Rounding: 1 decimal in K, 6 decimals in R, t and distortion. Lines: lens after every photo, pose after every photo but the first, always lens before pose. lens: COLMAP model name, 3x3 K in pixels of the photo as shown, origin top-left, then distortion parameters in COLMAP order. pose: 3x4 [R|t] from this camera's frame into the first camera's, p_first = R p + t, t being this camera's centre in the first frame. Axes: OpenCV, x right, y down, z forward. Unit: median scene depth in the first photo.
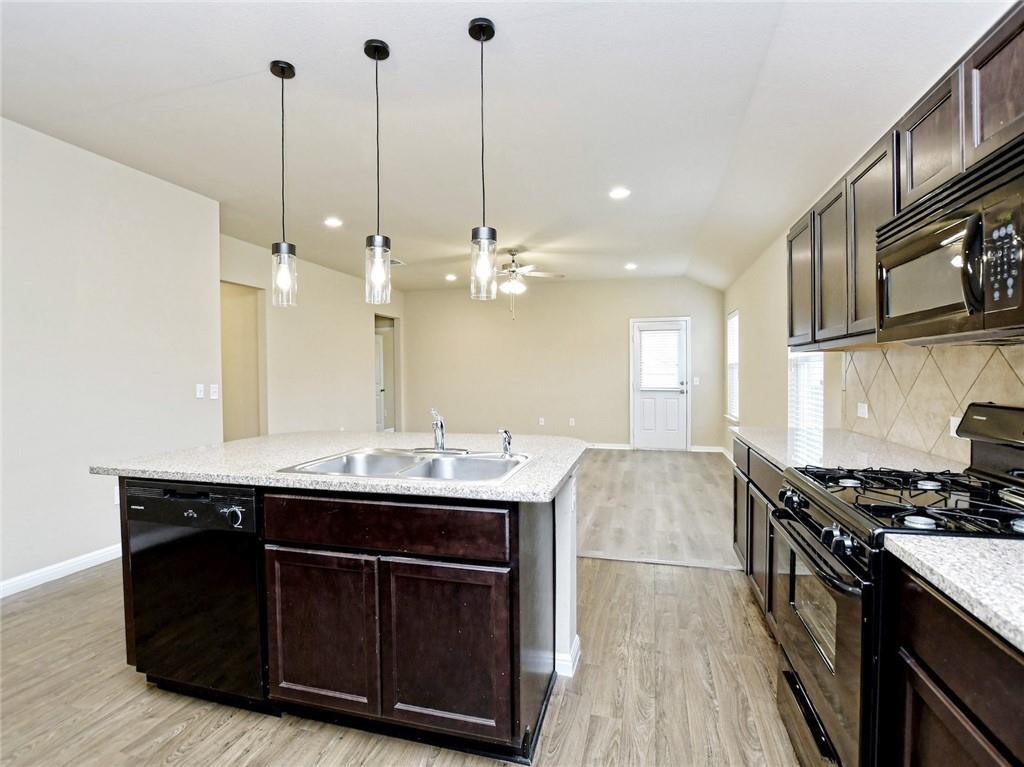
lens RADIAL K [[506.3, 0, 507.0], [0, 506.3, 384.8], [0, 0, 1]] dist [-0.035701, 0.005793]
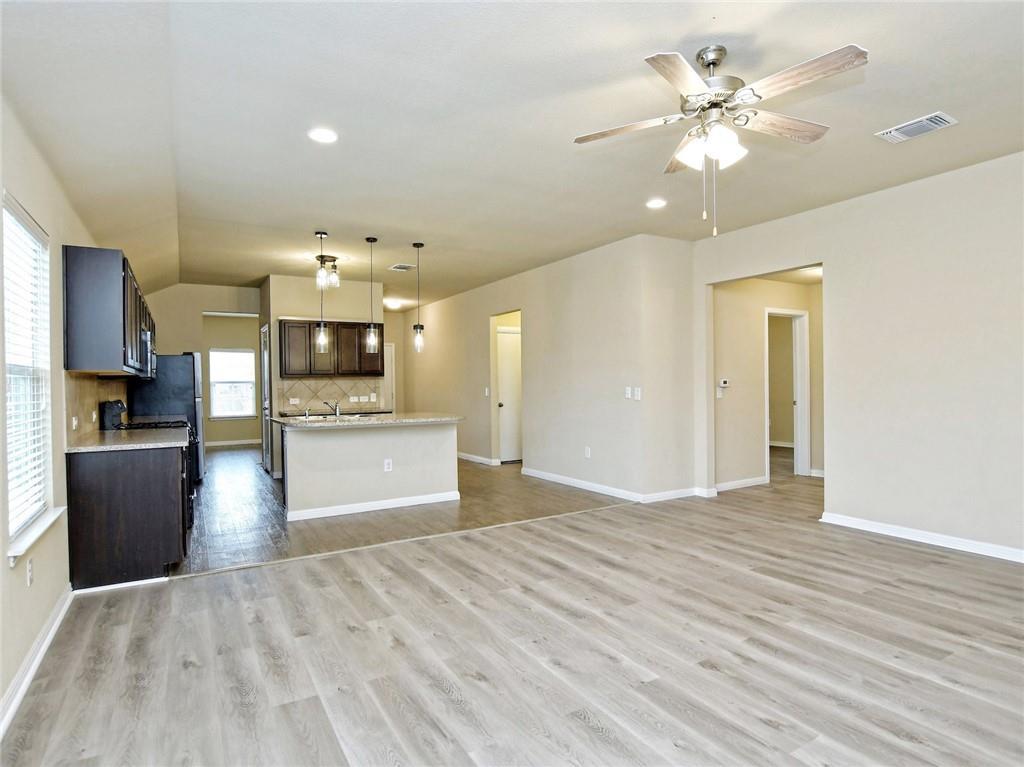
lens RADIAL K [[561.3, 0, 507.1], [0, 561.3, 384.2], [0, 0, 1]] dist [-0.024332, 0.005595]
pose [[-0.696416, 0.019974, -0.717360, 0.549443], [0.003265, 0.999690, 0.024666, -0.040489], [0.717631, 0.014835, -0.696265, 1.549780]]
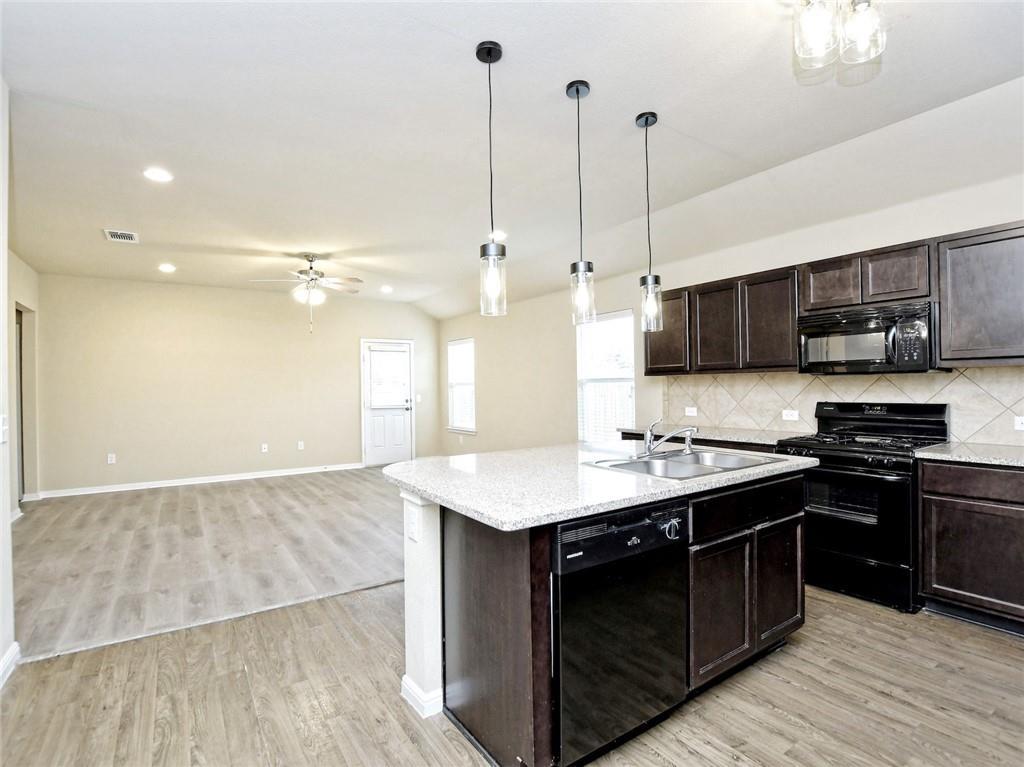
lens RADIAL K [[506.3, 0, 507.5], [0, 506.3, 385.3], [0, 0, 1]] dist [-0.035701, 0.005793]
pose [[0.654344, 0.001719, 0.756195, -0.568573], [0.025976, 0.999356, -0.024749, -0.006289], [-0.755751, 0.035837, 0.653878, 0.207486]]
